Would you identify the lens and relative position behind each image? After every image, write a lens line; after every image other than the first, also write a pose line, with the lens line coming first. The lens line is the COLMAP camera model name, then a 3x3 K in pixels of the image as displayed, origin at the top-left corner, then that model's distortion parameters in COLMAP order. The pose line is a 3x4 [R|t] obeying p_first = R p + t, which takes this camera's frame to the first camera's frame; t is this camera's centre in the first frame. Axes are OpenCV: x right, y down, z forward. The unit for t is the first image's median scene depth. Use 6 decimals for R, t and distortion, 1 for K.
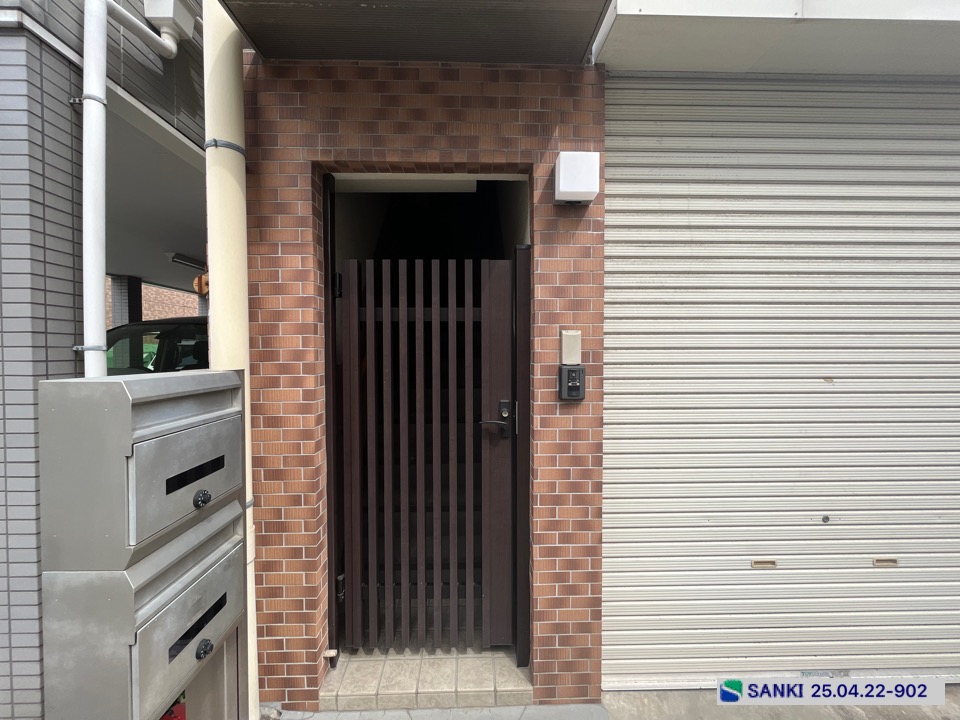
lens RADIAL K [[385.5, 0, 476.3], [0, 385.5, 358.8], [0, 0, 1]] dist [-0.002361, -0.000245]
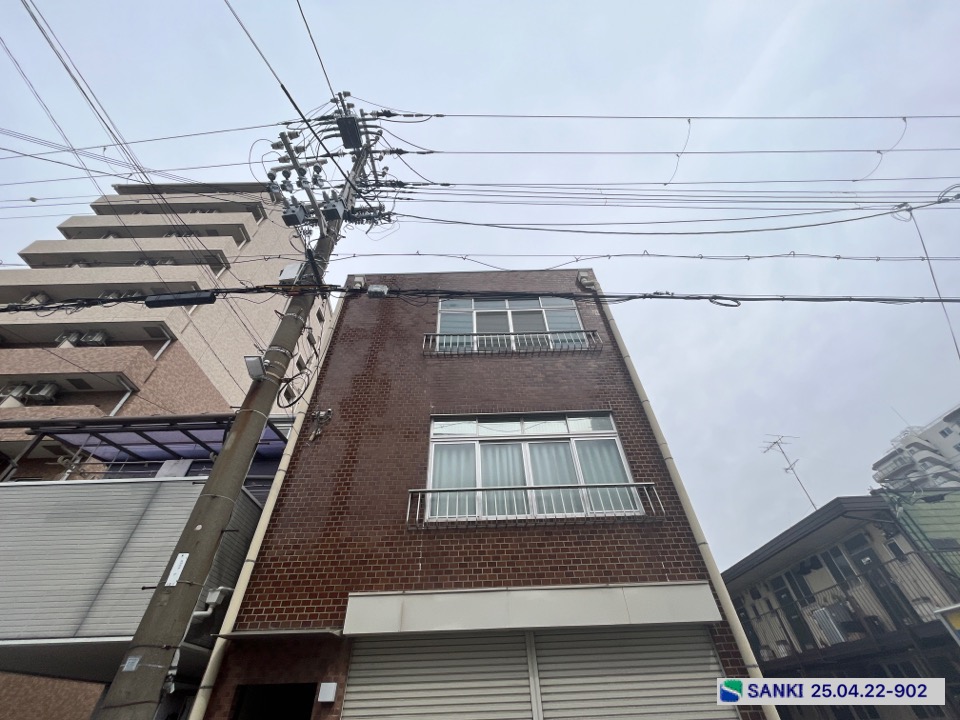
lens RADIAL K [[385.5, 0, 476.8], [0, 385.5, 358.7], [0, 0, 1]] dist [-0.002361, -0.000245]
pose [[0.998980, -0.043855, -0.010742, 1.382755], [0.023455, 0.707338, -0.706486, -0.175186], [0.038581, 0.705514, 0.707645, -2.468491]]
